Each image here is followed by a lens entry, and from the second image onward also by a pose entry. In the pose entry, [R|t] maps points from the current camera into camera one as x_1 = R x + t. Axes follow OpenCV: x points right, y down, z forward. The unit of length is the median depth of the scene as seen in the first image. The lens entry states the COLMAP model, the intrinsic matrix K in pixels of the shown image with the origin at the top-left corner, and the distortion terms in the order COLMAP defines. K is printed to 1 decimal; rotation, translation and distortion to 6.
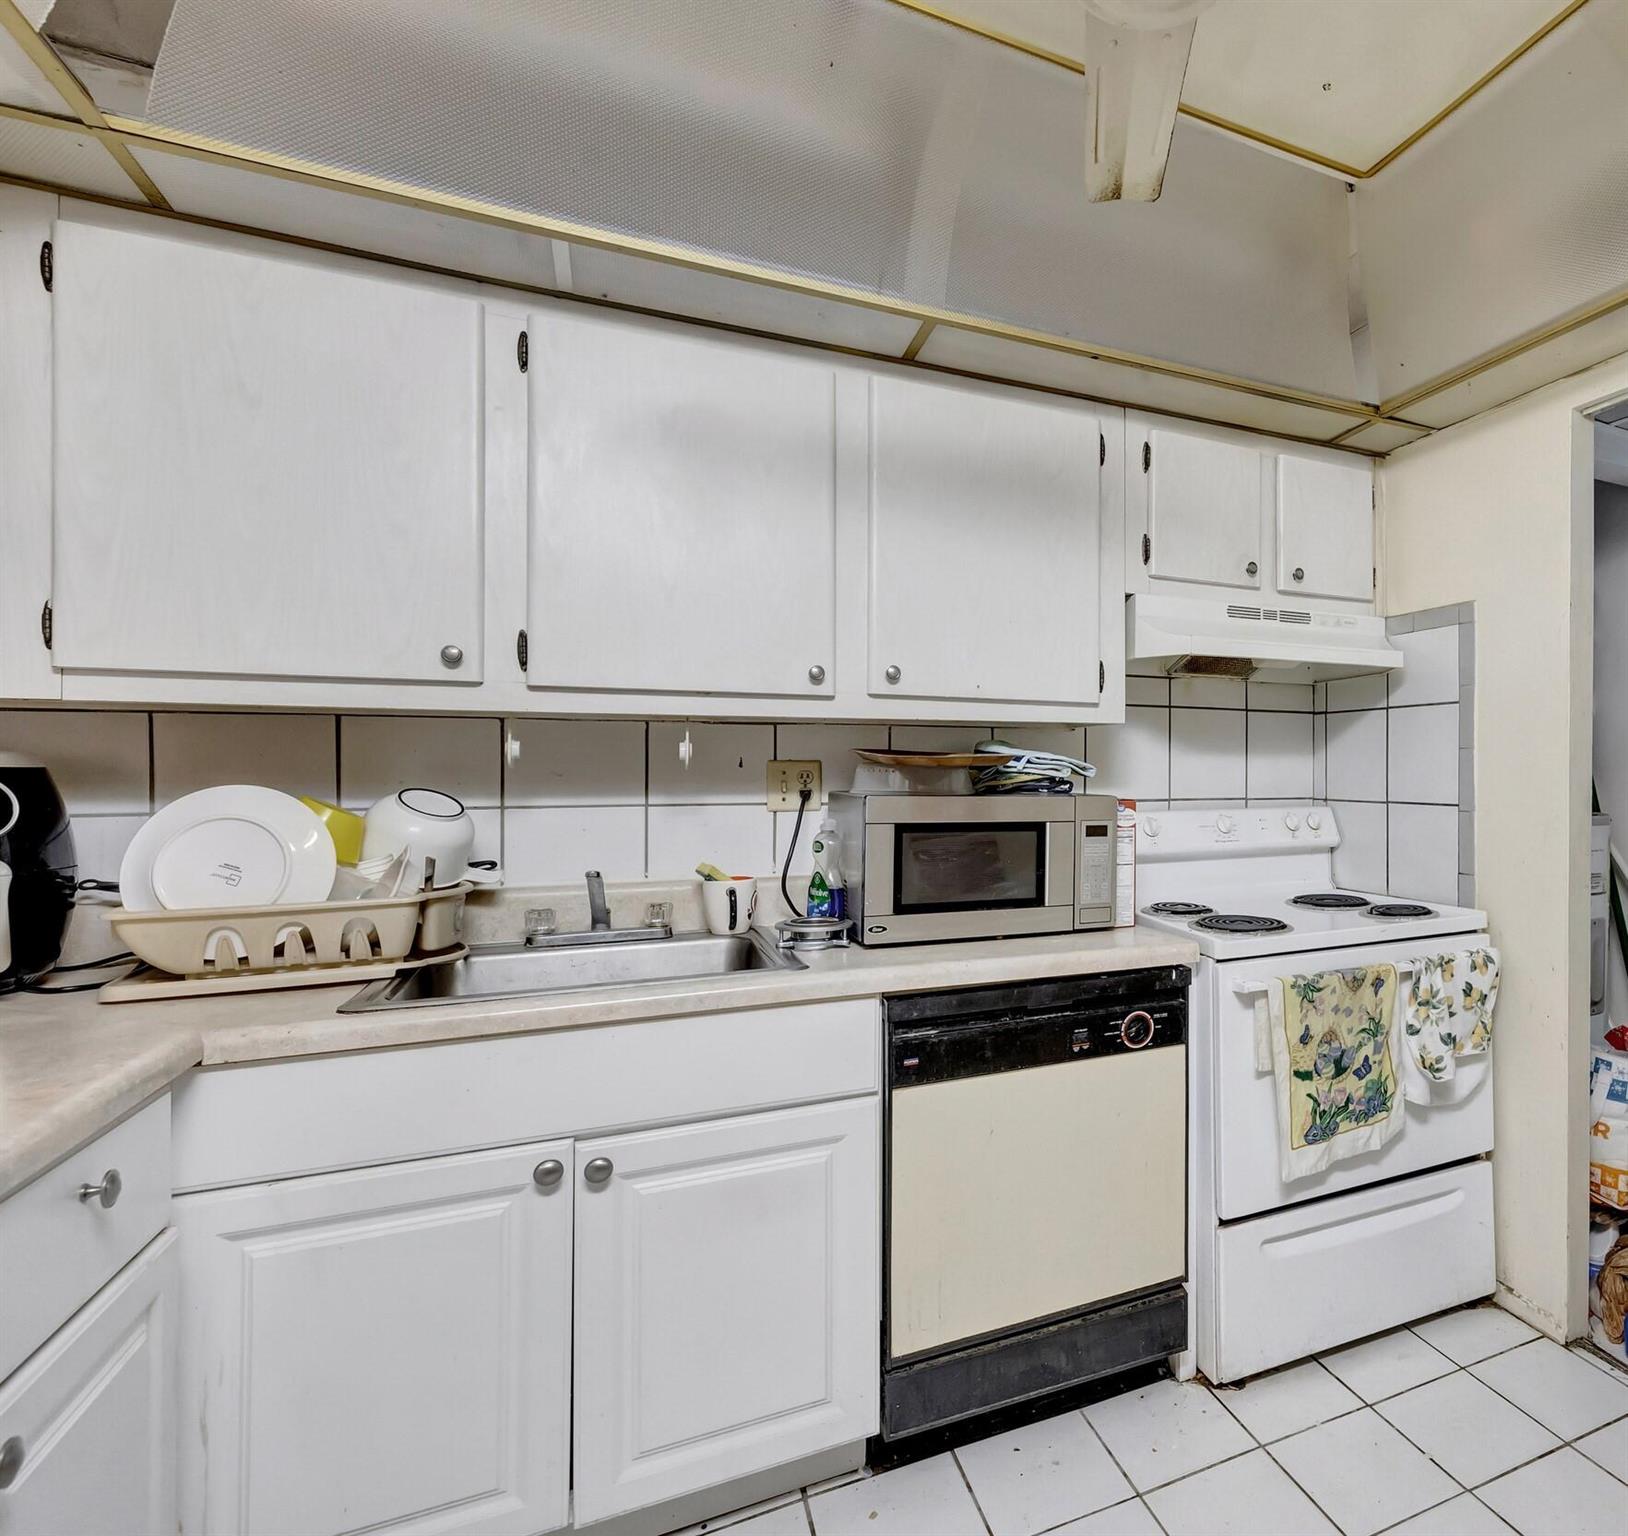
lens RADIAL K [[966.3, 0, 1136.9], [0, 966.3, 768.7], [0, 0, 1]] dist [-0.001645, 0.000974]
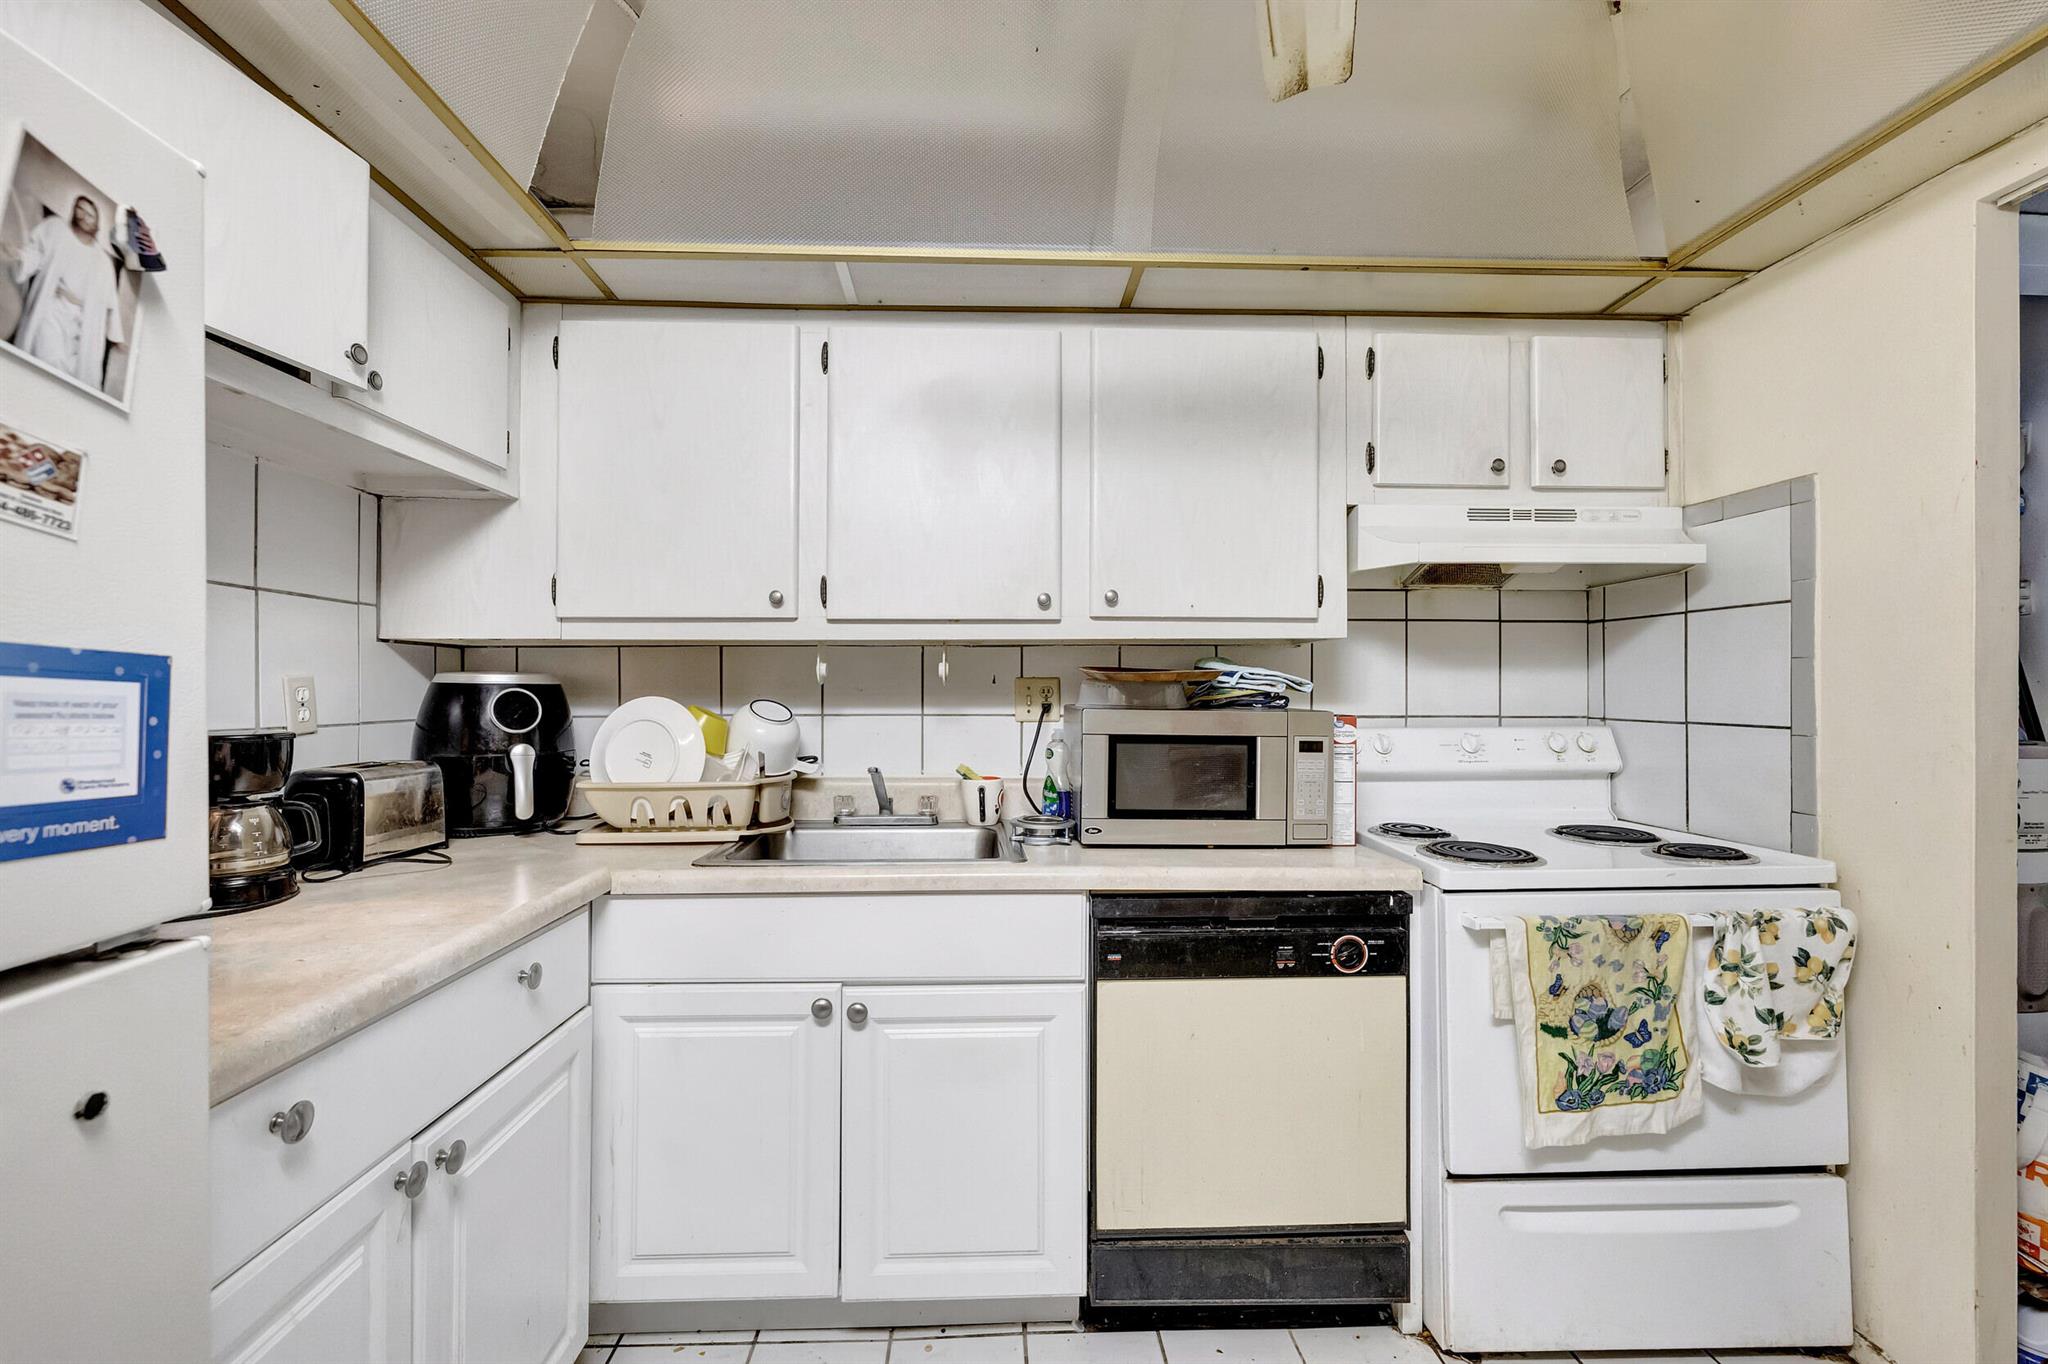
lens RADIAL K [[850.6, 0, 1013.1], [0, 850.6, 684.1], [0, 0, 1]] dist [-0.000216, -0.000363]
pose [[0.900680, -0.002919, -0.434474, 0.065093], [0.001356, 0.999991, -0.003906, 0.003484], [0.434482, 0.002929, 0.900676, 0.085814]]
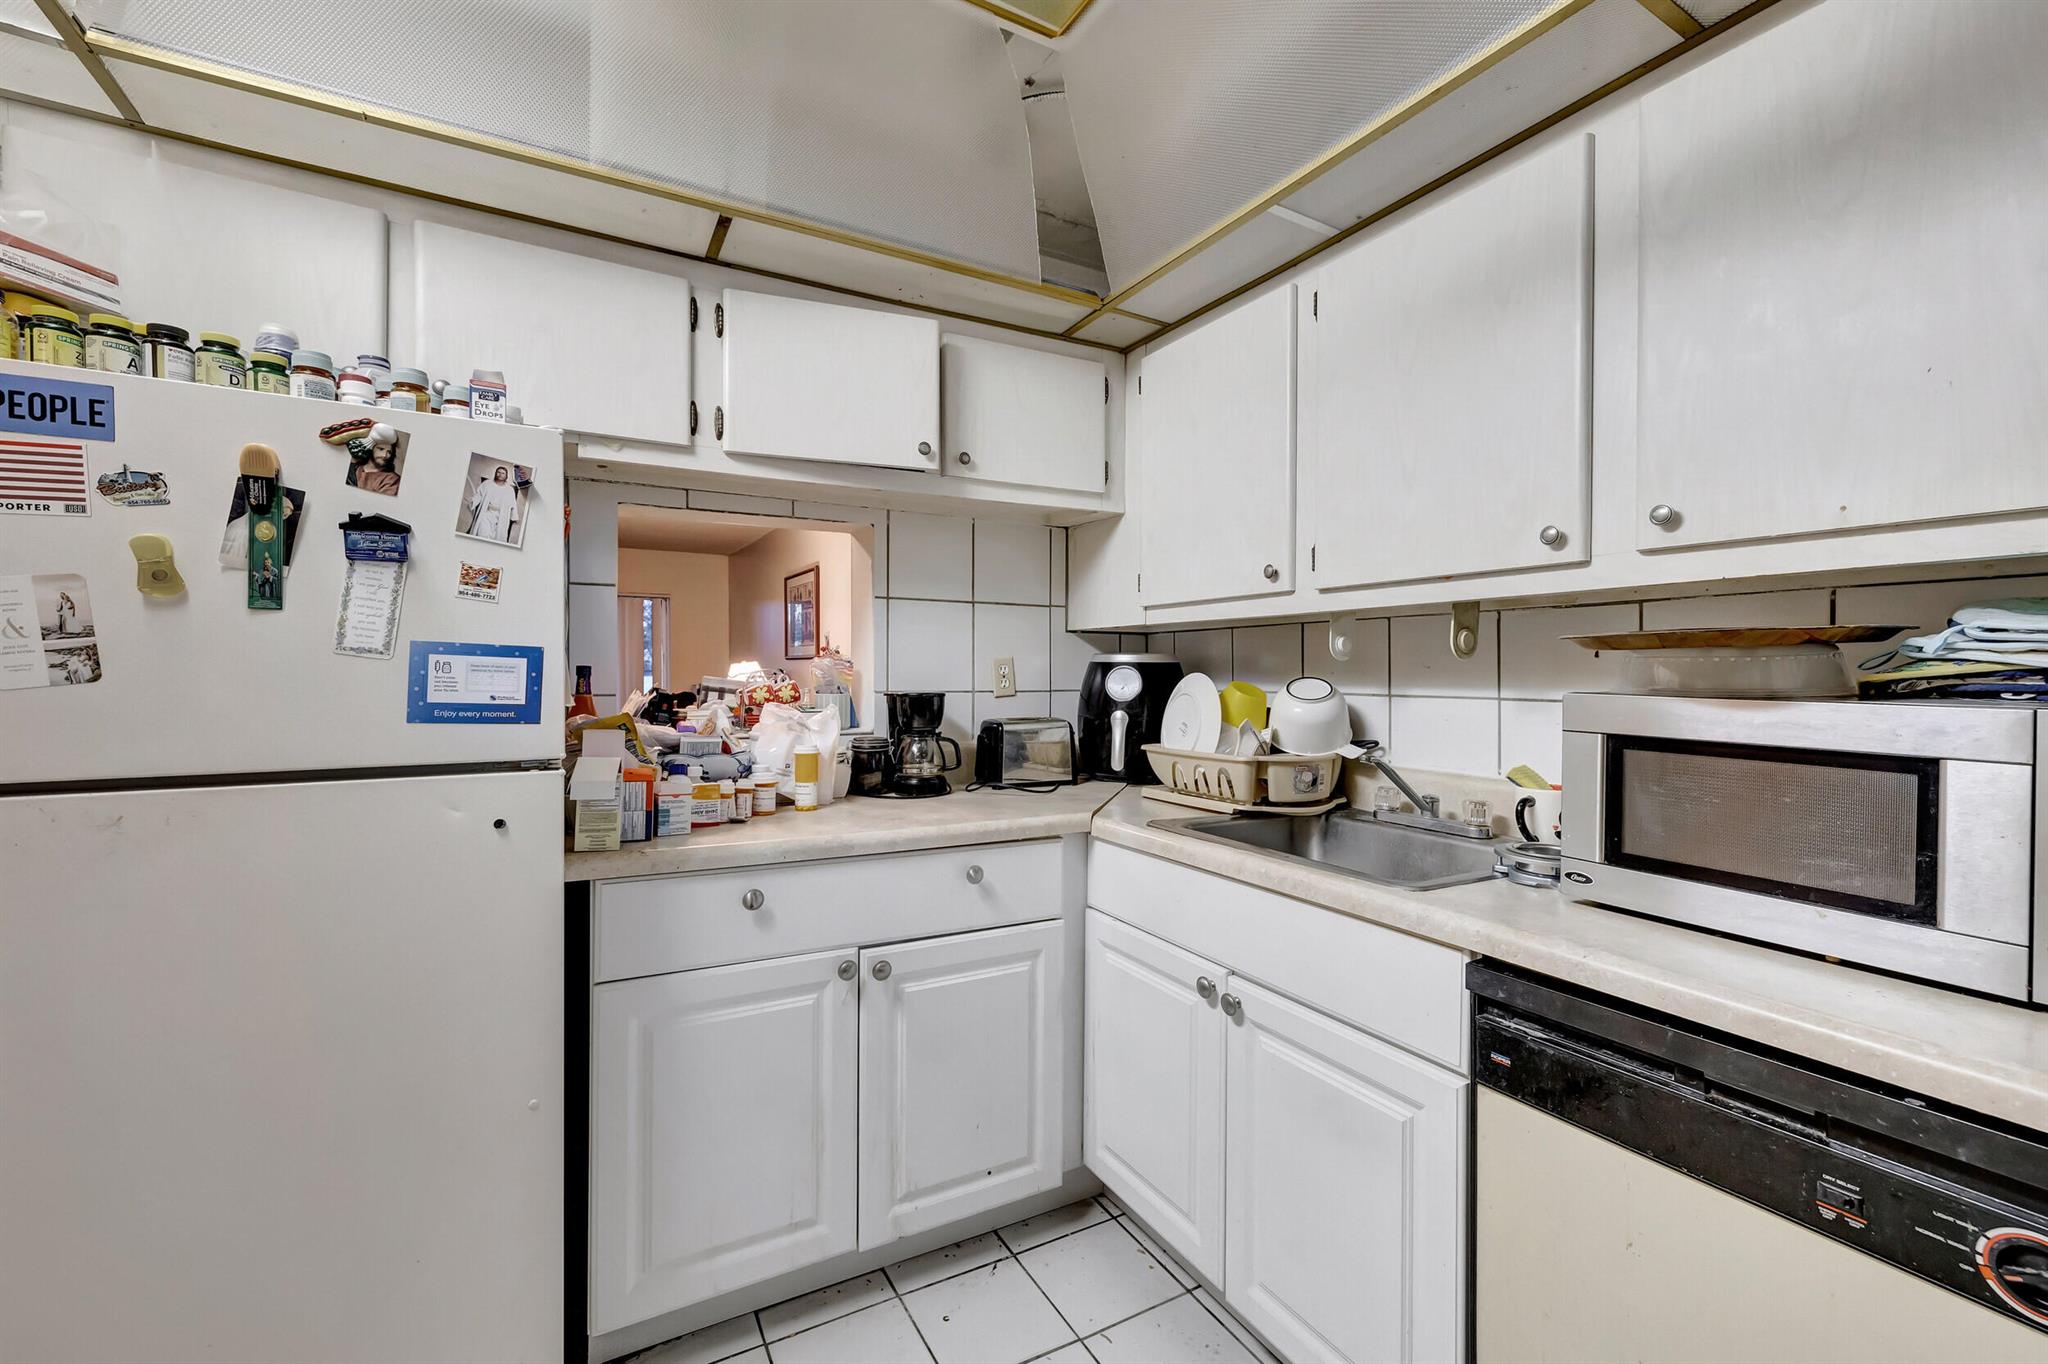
lens RADIAL K [[850.6, 0, 1013.1], [0, 850.6, 684.1], [0, 0, 1]] dist [-0.000216, -0.000363]
pose [[0.016214, 0.015233, -0.999753, 0.336341], [0.000378, 0.999884, 0.015241, 0.010989], [0.999868, -0.000625, 0.016206, 0.533528]]
